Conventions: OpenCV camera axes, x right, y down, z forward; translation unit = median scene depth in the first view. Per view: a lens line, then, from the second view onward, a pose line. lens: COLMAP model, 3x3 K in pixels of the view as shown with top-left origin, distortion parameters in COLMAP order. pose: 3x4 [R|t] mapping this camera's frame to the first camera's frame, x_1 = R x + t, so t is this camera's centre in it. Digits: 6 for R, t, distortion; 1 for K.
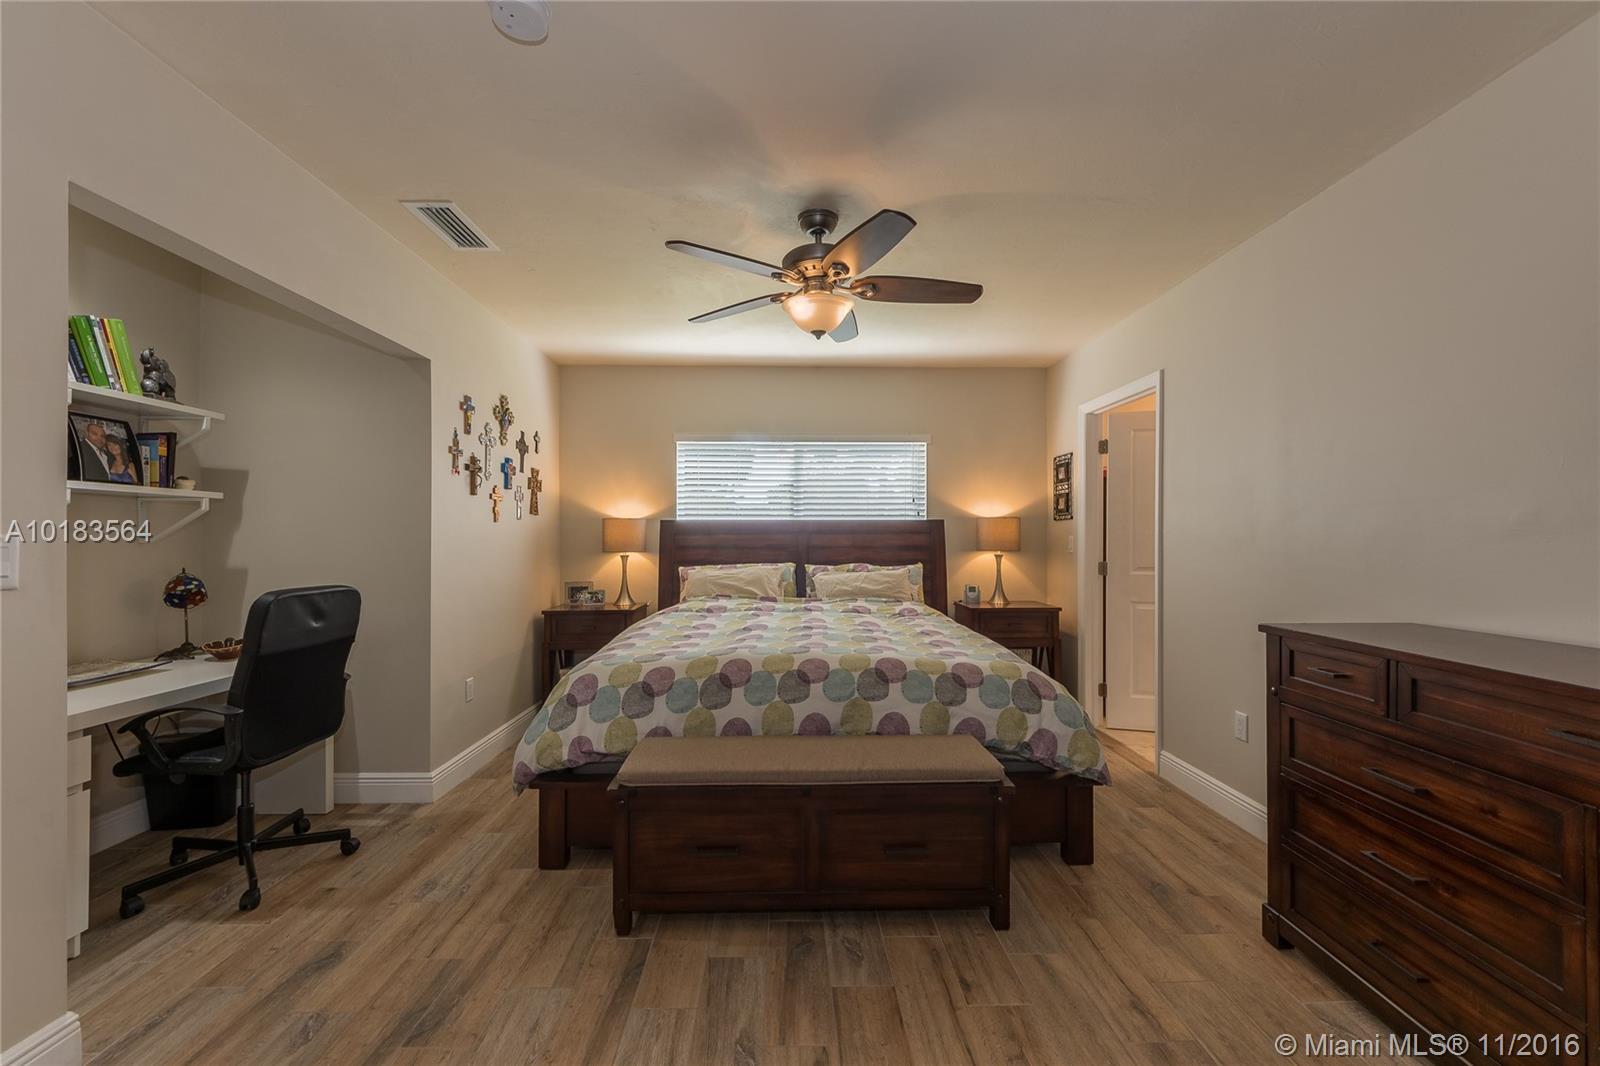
lens RADIAL K [[641.8, 0, 798.0], [0, 641.8, 533.6], [0, 0, 1]] dist [0.007875, -0.002046]
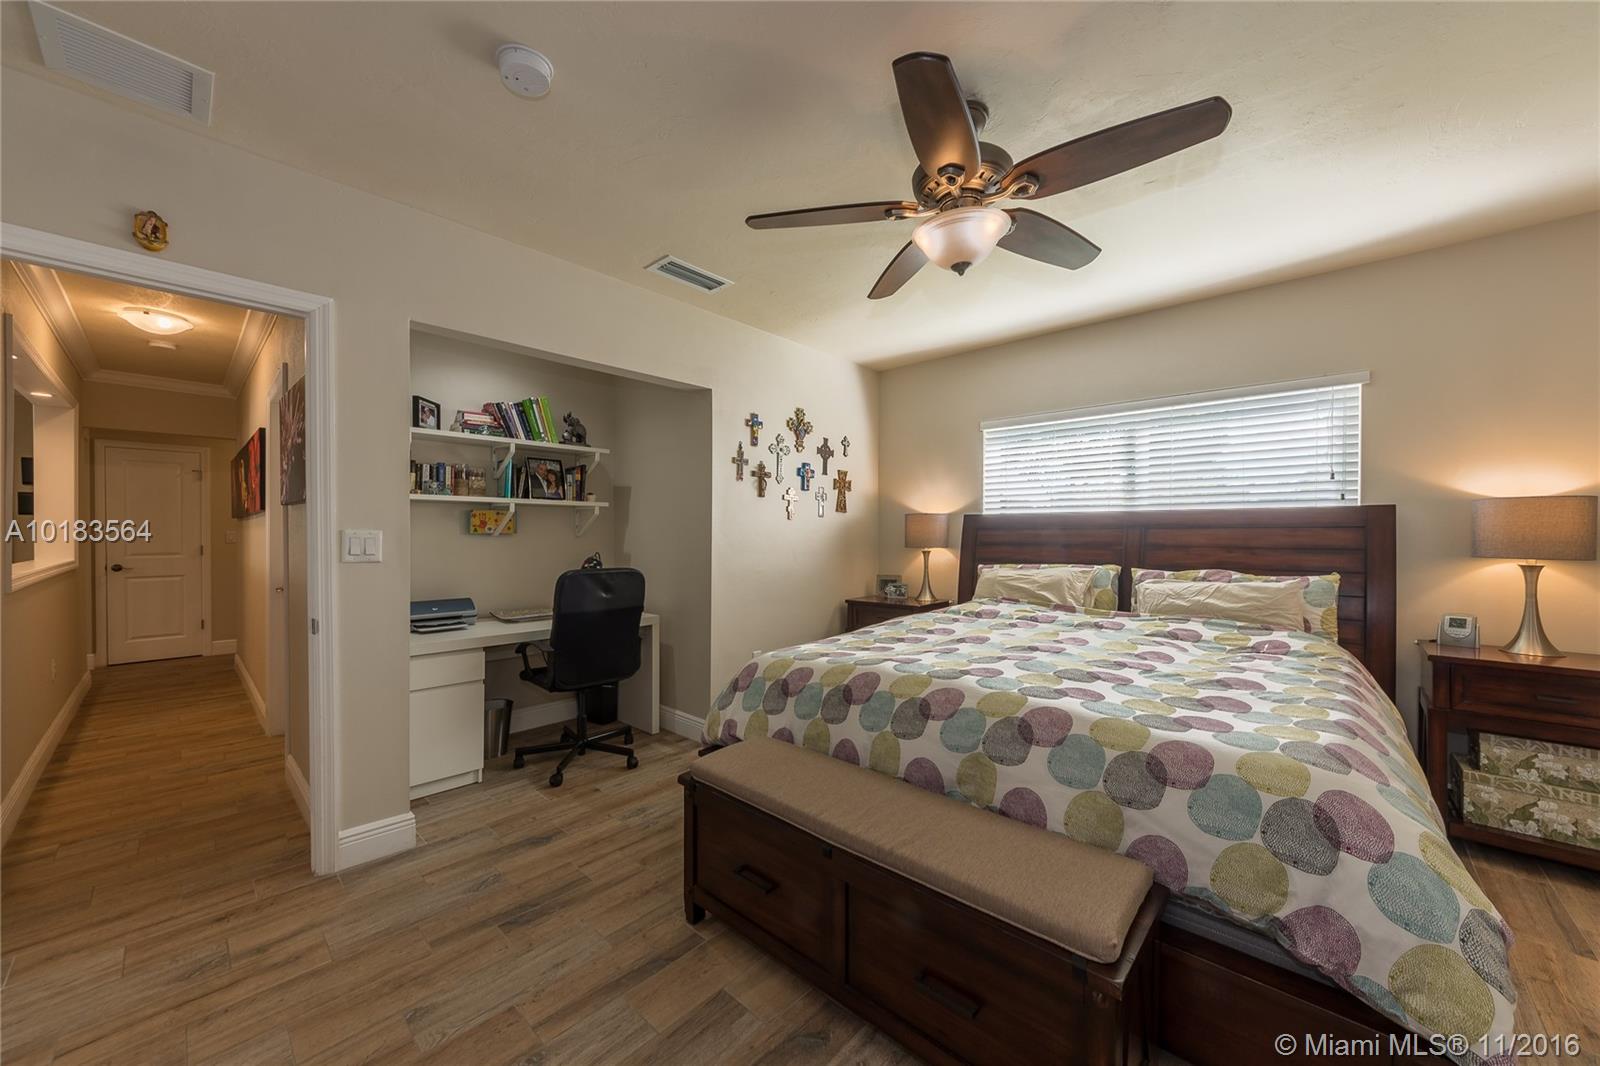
lens RADIAL K [[588.0, 0, 793.6], [0, 588.0, 537.5], [0, 0, 1]] dist [0.000841, -0.001045]
pose [[0.711964, 0.006840, -0.702183, 0.366142], [0.003529, 0.999905, 0.013318, 0.000385], [0.702207, -0.011960, 0.711872, 0.337131]]
